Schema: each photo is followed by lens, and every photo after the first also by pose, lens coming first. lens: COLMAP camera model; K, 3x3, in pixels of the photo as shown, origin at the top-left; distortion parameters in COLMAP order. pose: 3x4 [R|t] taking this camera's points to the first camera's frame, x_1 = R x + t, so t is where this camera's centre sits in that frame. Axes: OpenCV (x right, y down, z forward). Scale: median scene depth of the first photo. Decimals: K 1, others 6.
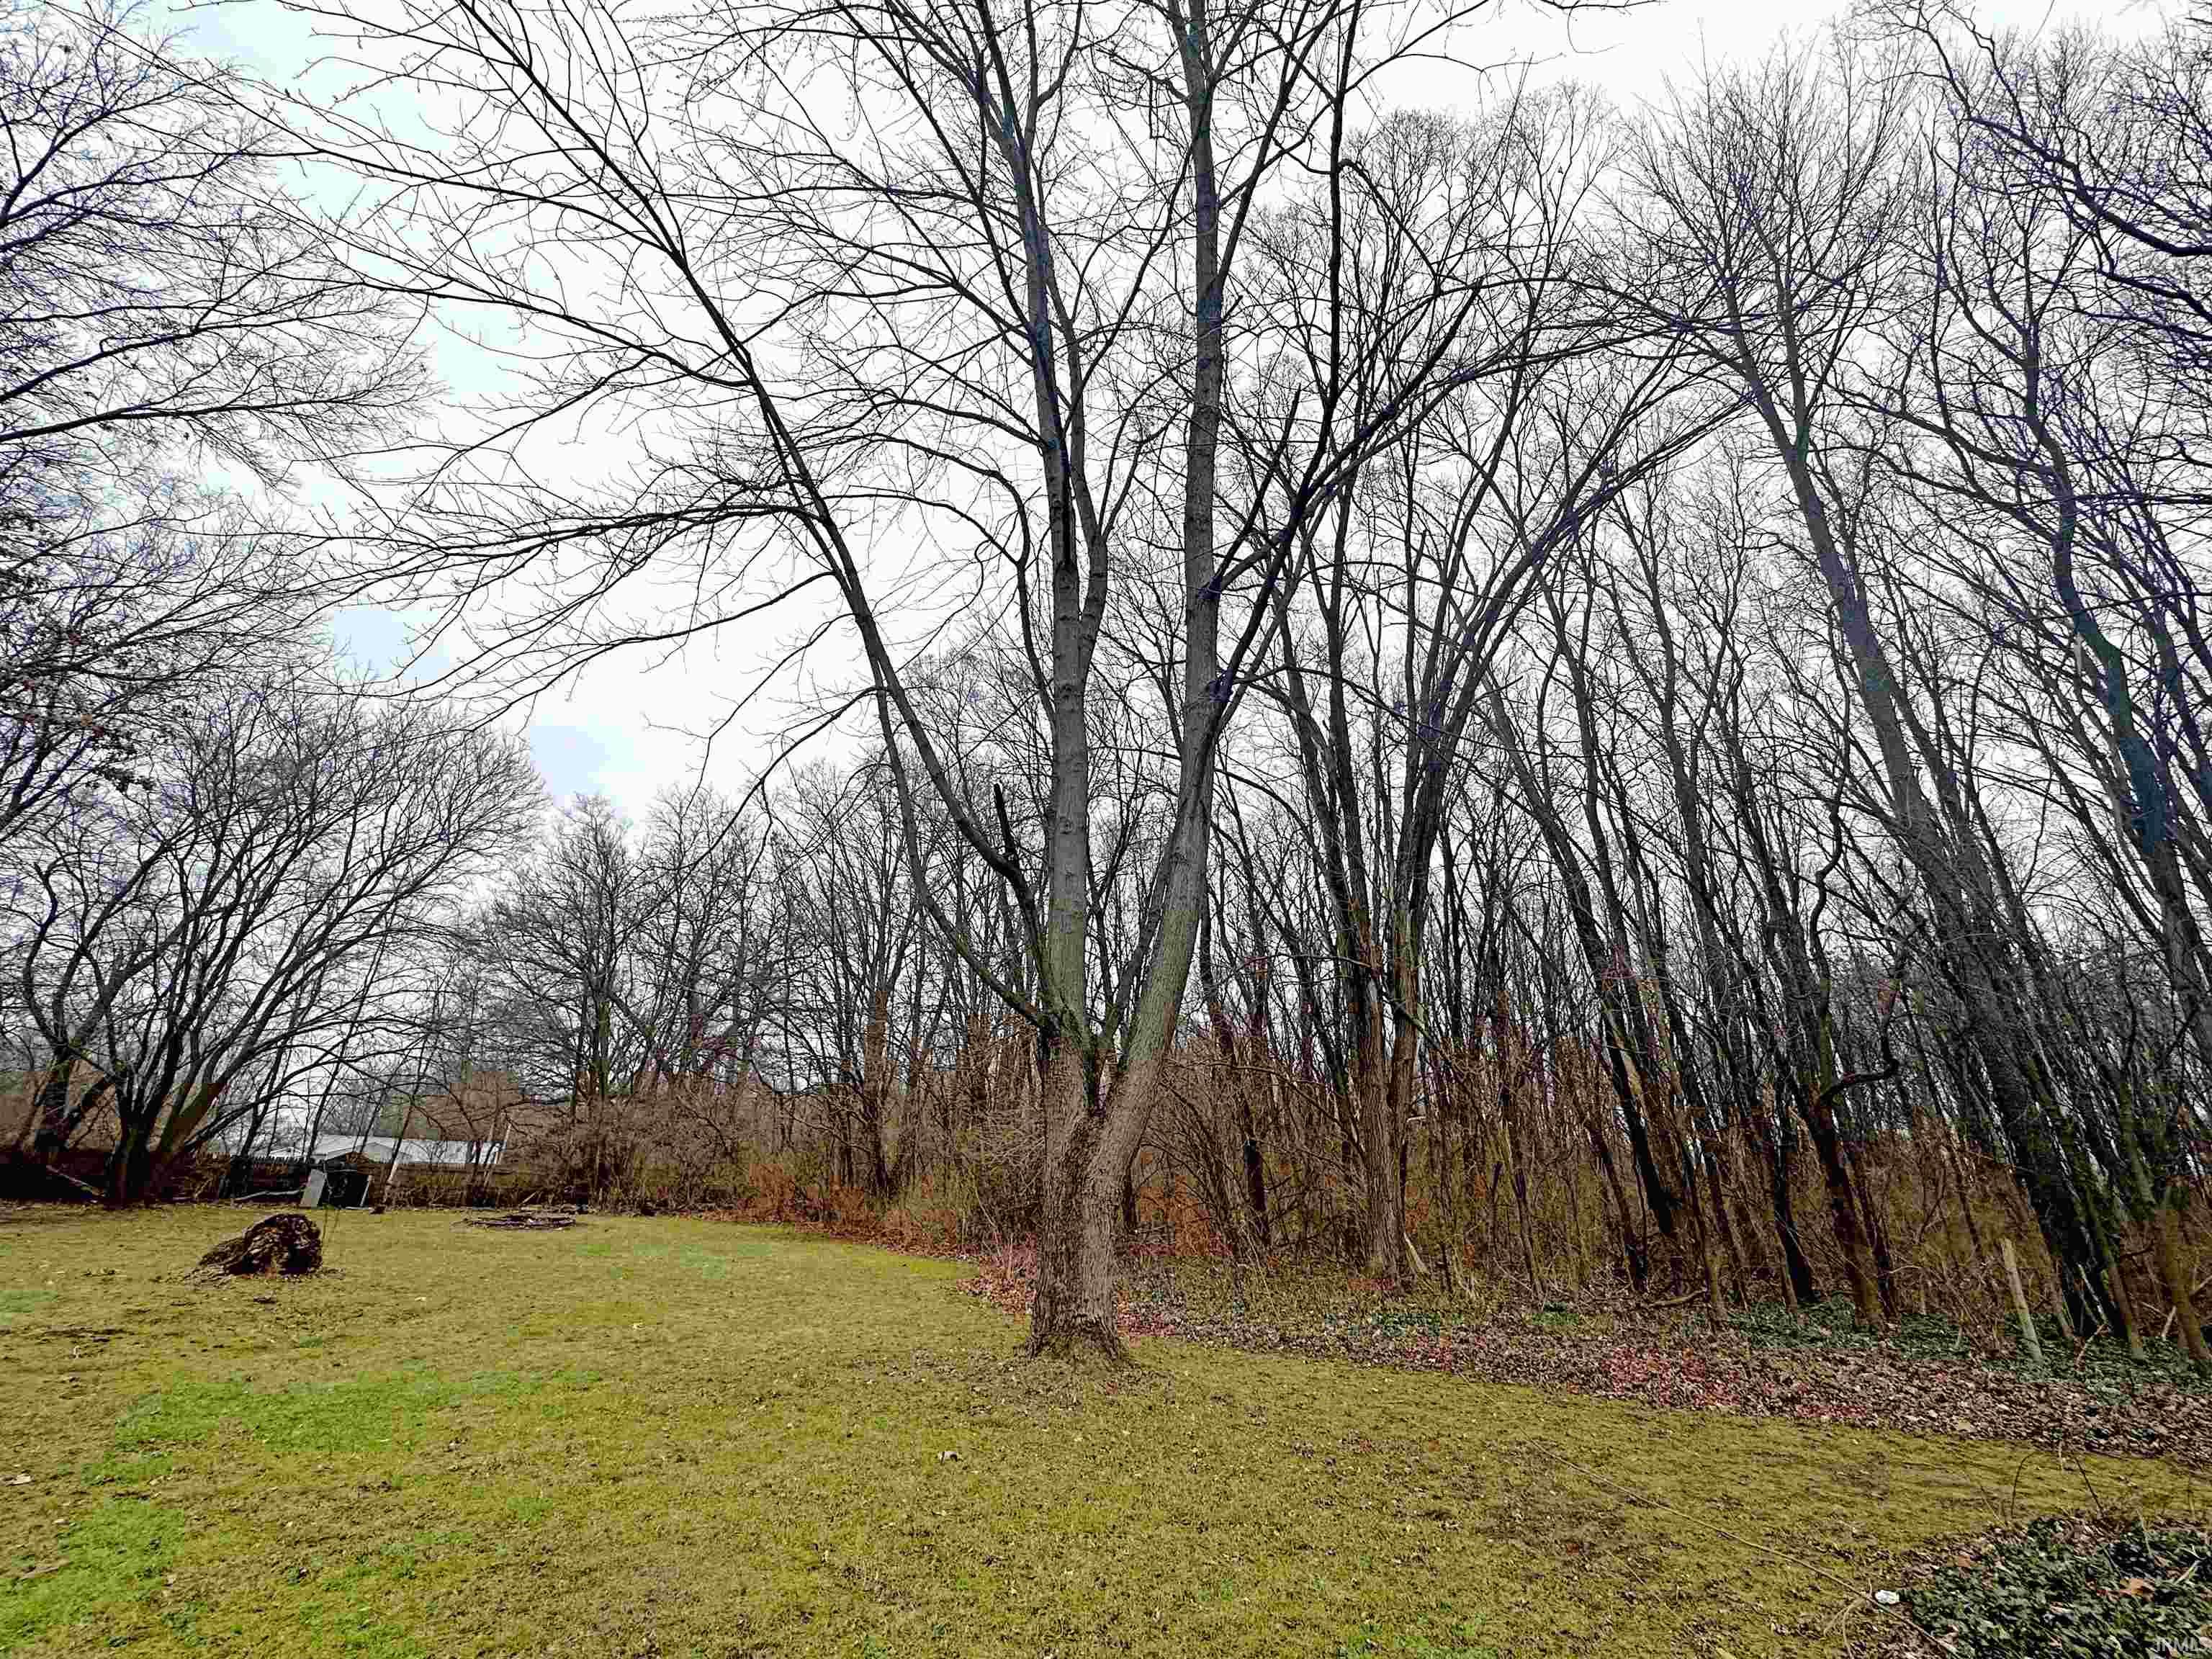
lens RADIAL K [[886.9, 0, 1103.6], [0, 886.9, 832.6], [0, 0, 1]] dist [-0.003754, 0.000894]
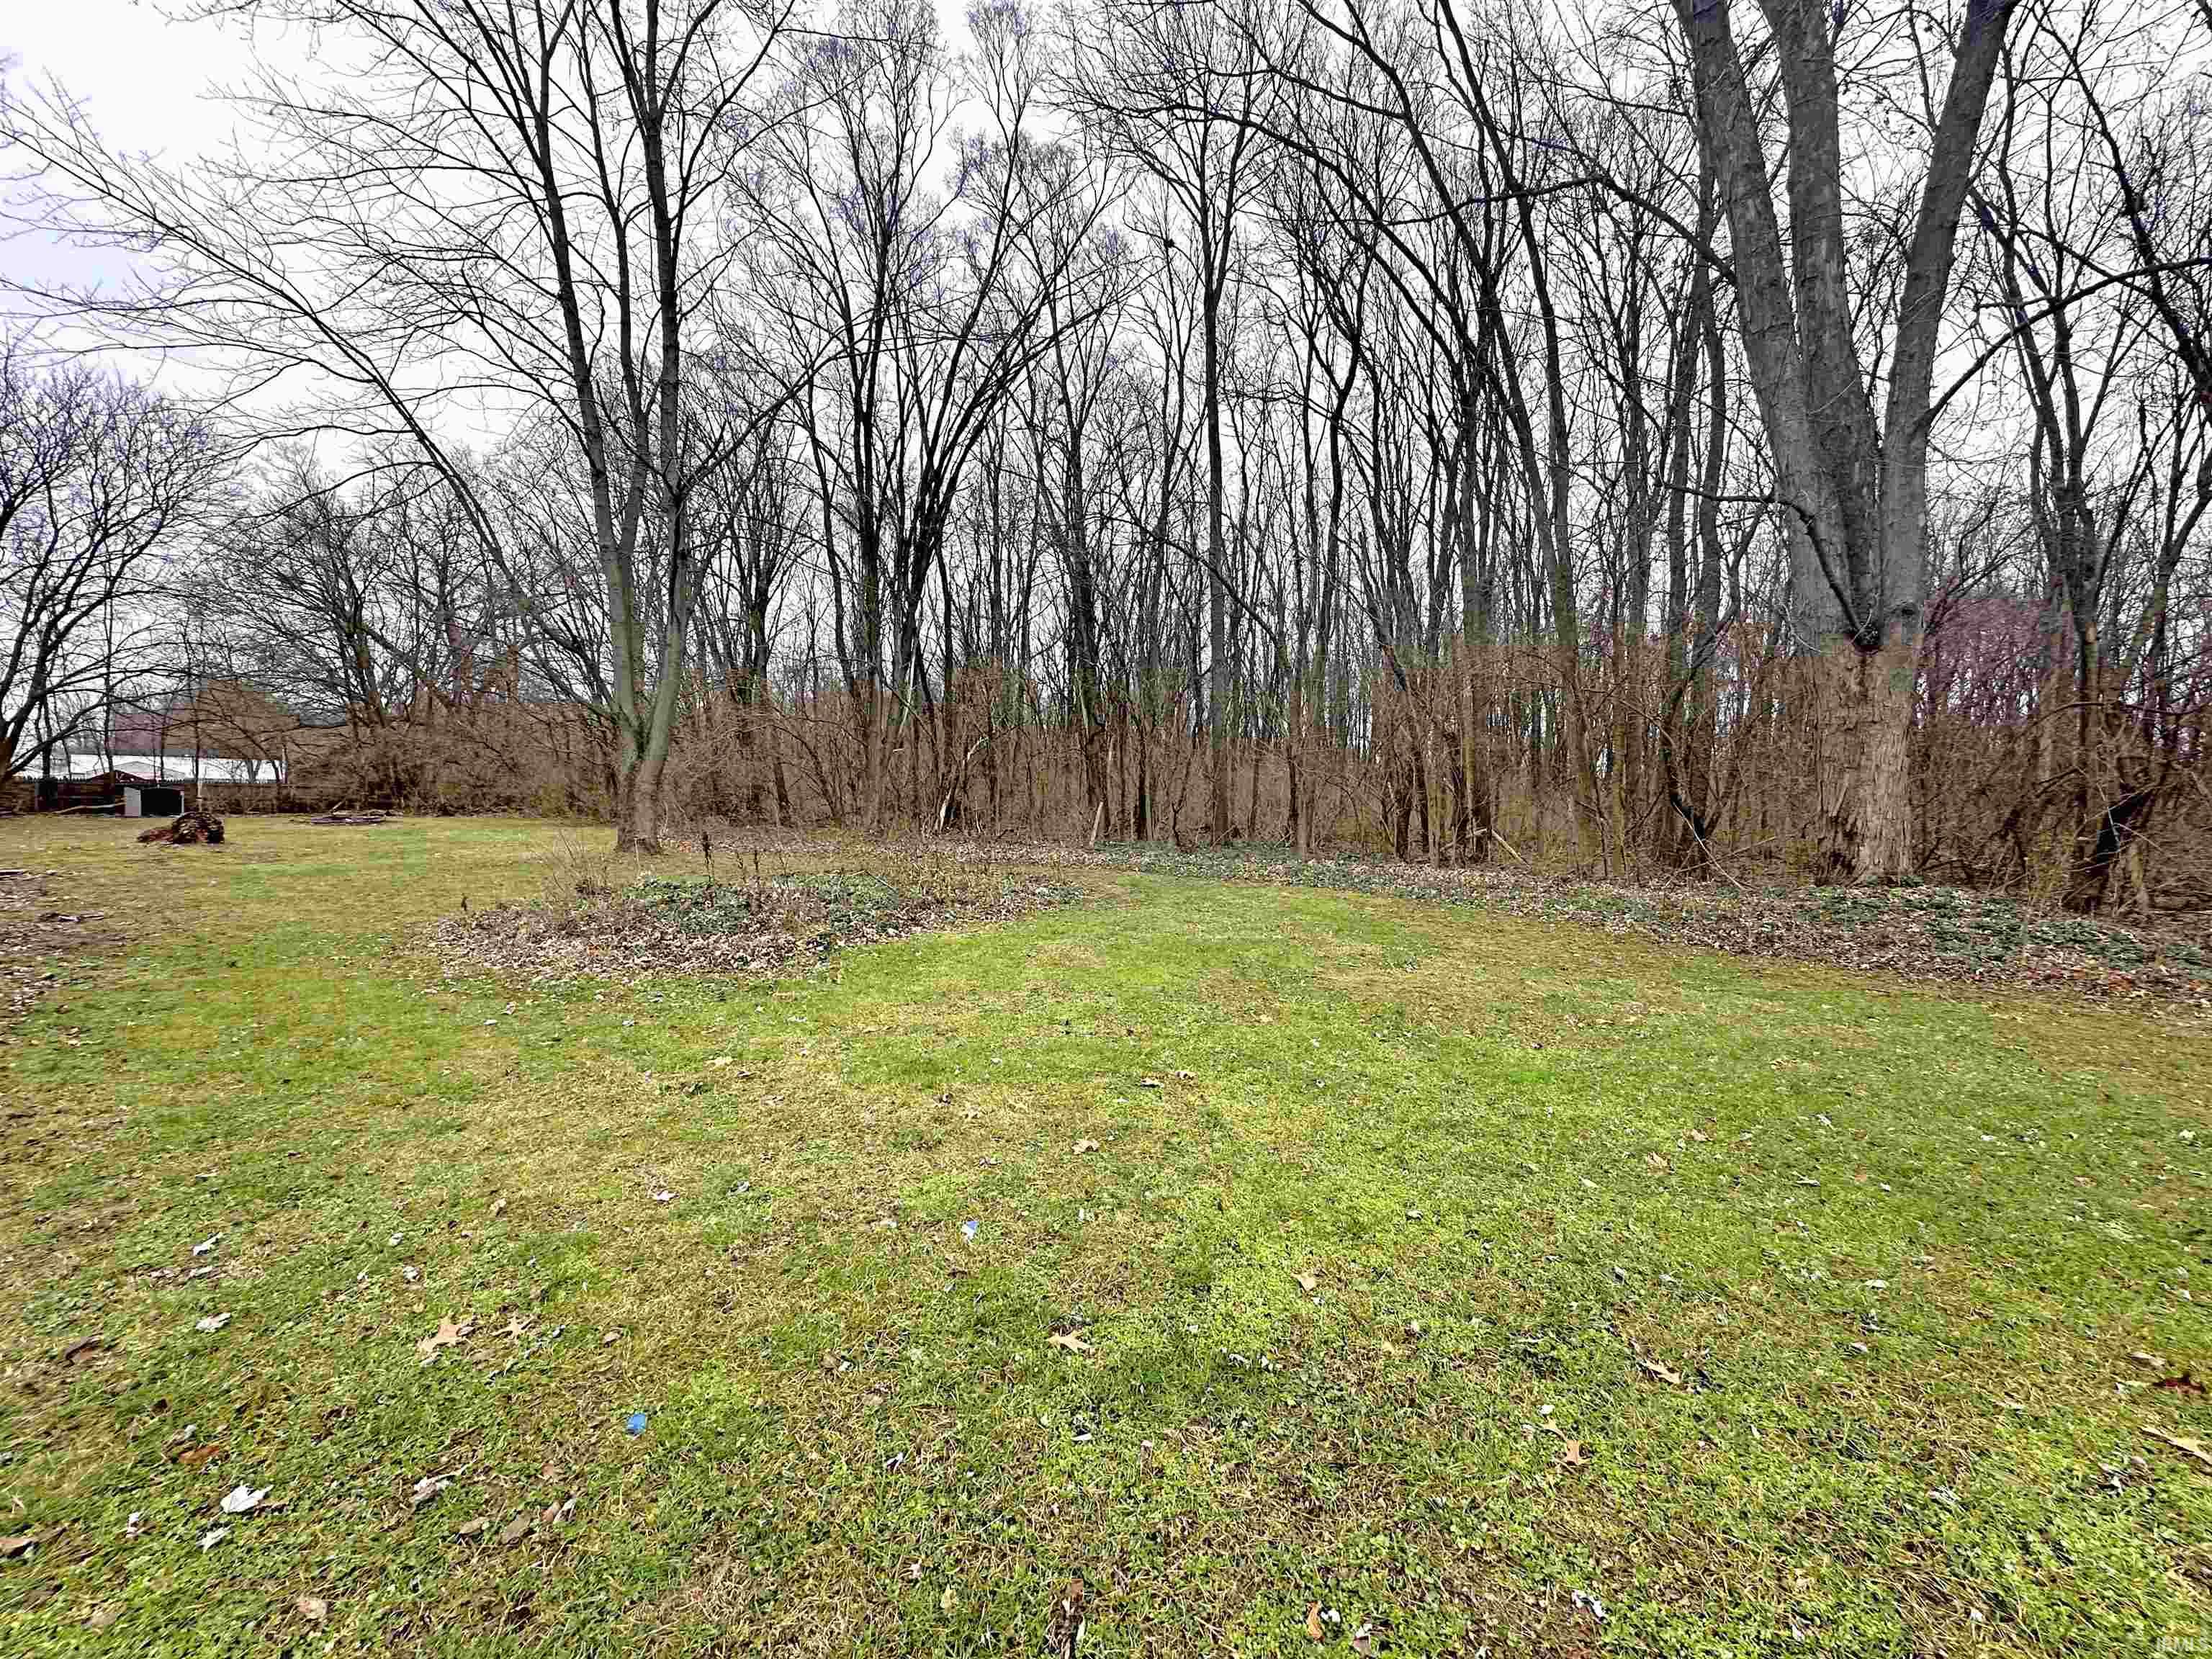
lens RADIAL K [[886.9, 0, 1104.5], [0, 886.9, 831.1], [0, 0, 1]] dist [-0.003754, 0.000894]
pose [[0.982687, -0.022600, 0.183888, 0.169903], [-0.055603, 0.910804, 0.409077, -0.116117], [-0.176731, -0.412220, 0.893779, -0.301090]]
